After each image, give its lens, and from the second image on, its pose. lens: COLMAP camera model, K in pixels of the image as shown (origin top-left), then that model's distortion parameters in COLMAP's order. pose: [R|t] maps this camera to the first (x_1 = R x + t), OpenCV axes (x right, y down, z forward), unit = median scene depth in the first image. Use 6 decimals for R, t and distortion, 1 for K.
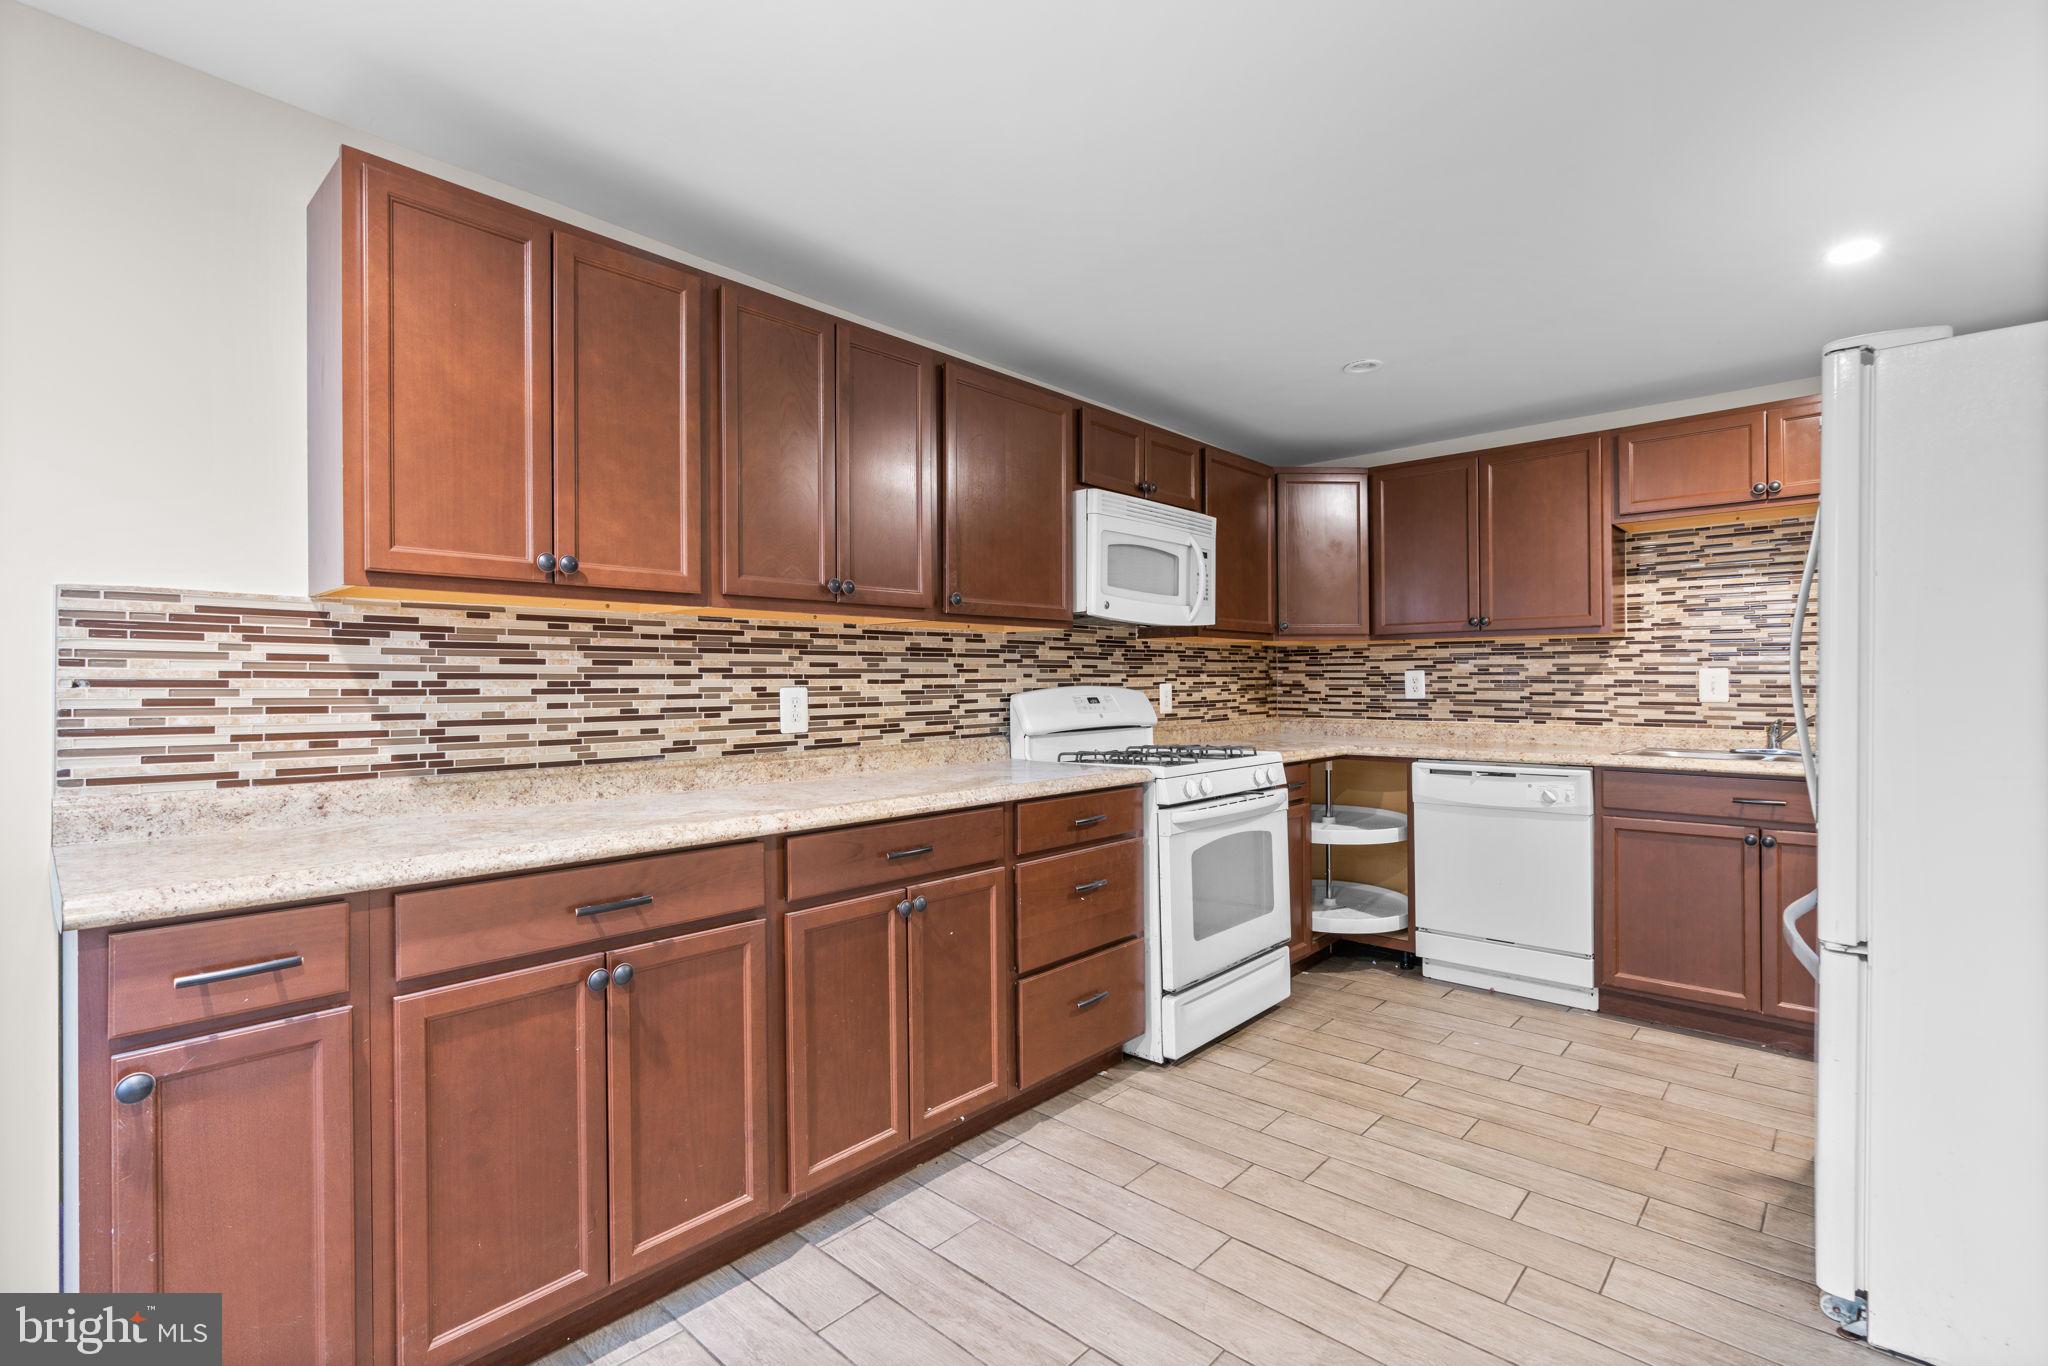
lens RADIAL K [[926.3, 0, 1015.1], [0, 926.3, 681.1], [0, 0, 1]] dist [-0.010360, 0.002018]
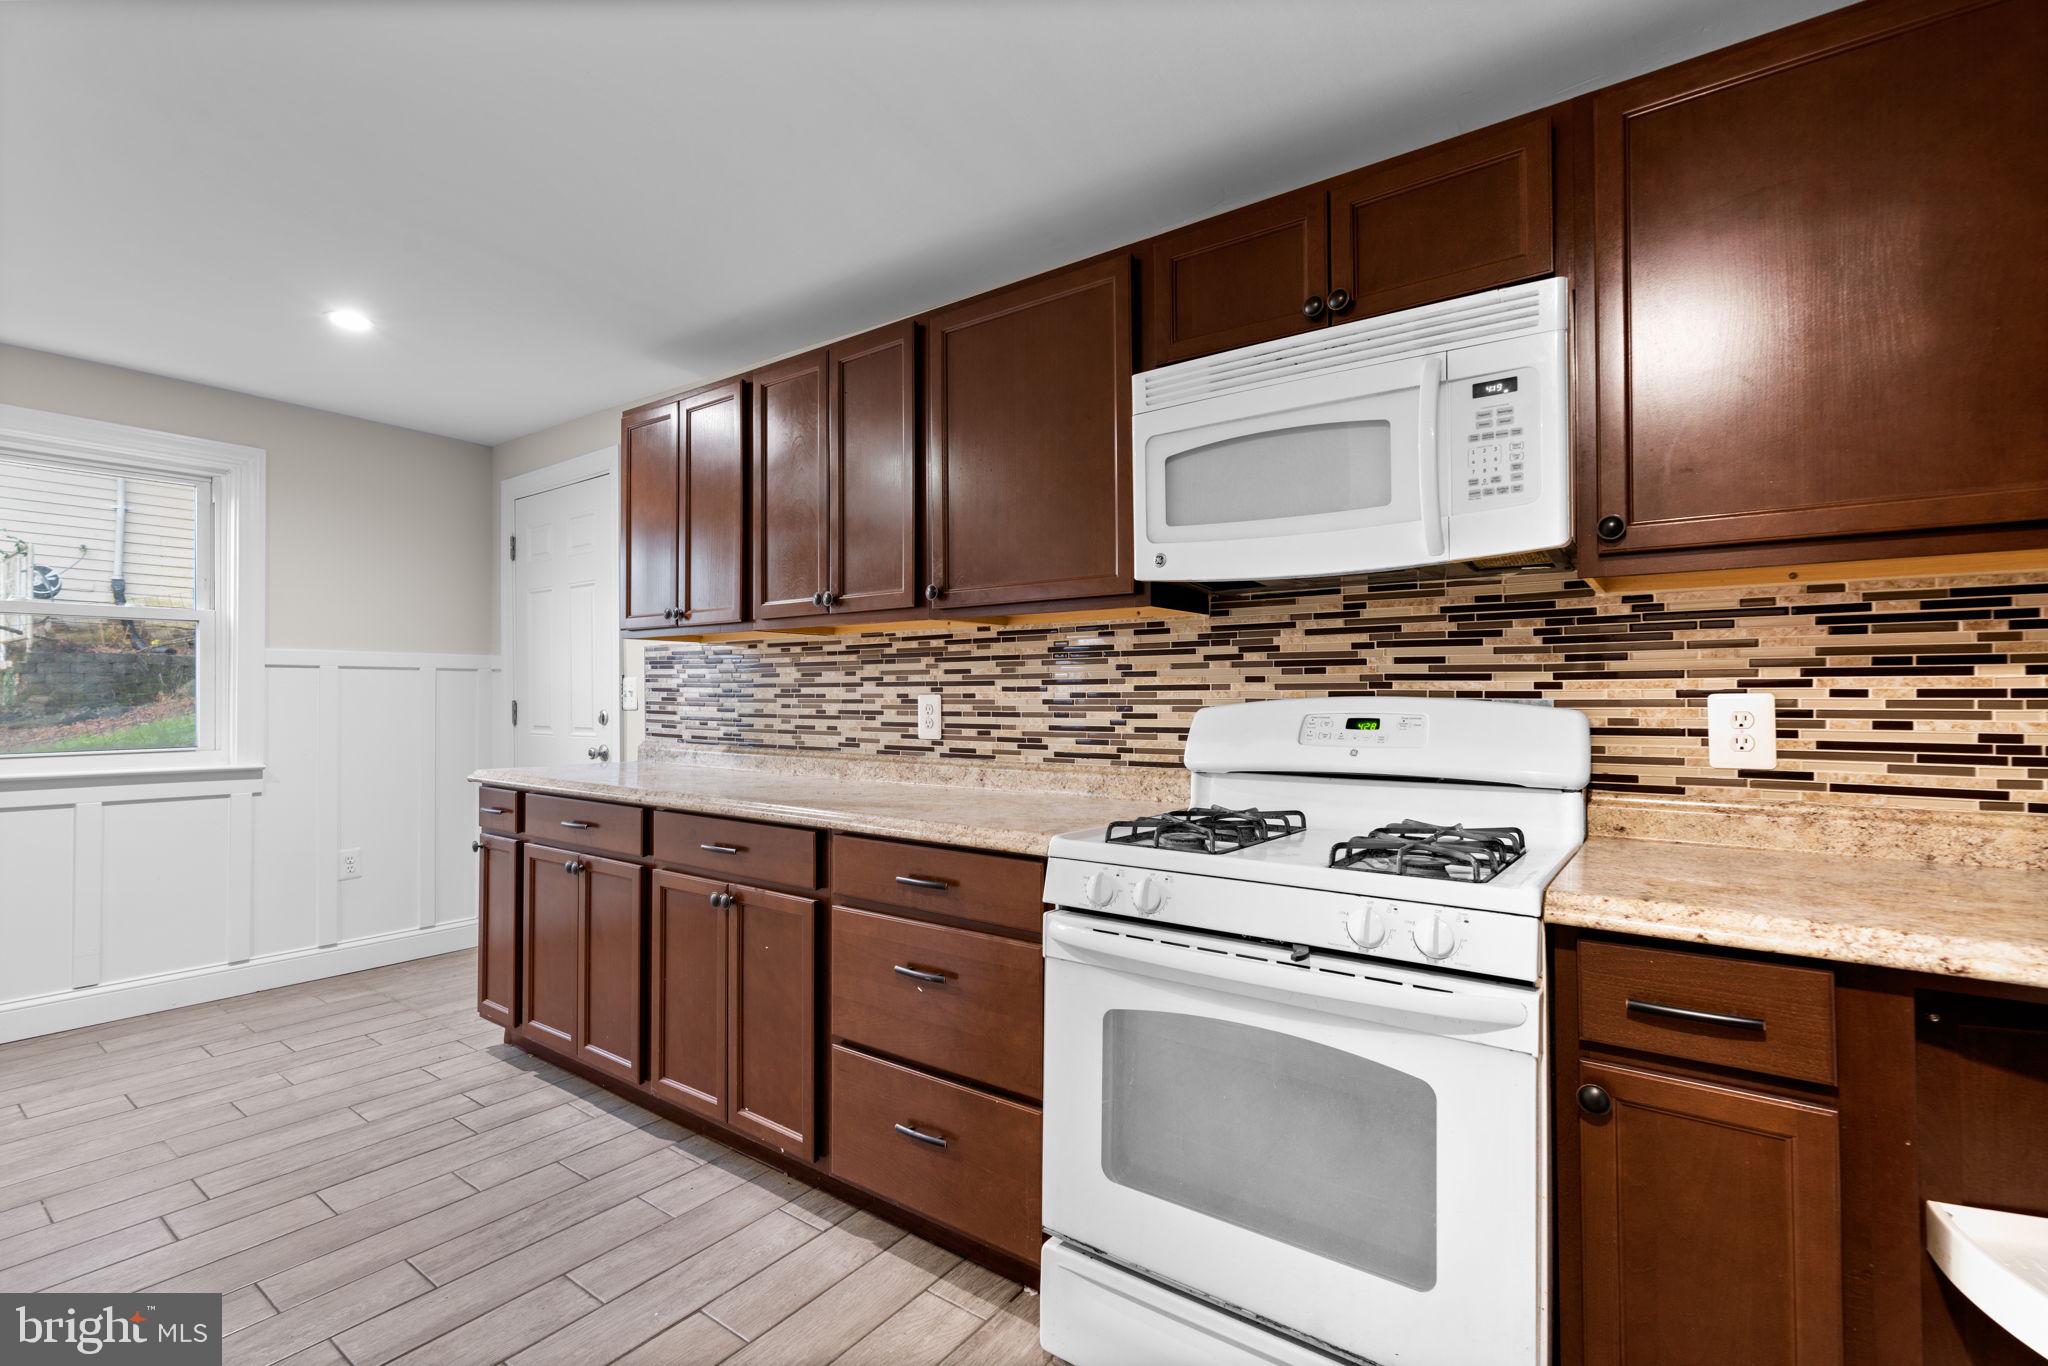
lens RADIAL K [[926.3, 0, 1015.8], [0, 926.3, 686.2], [0, 0, 1]] dist [-0.010360, 0.002018]
pose [[0.110632, -0.000361, -0.993861, 0.740863], [0.003177, 0.999995, -0.000010, -0.001983], [0.993856, -0.003156, 0.110633, 0.921244]]
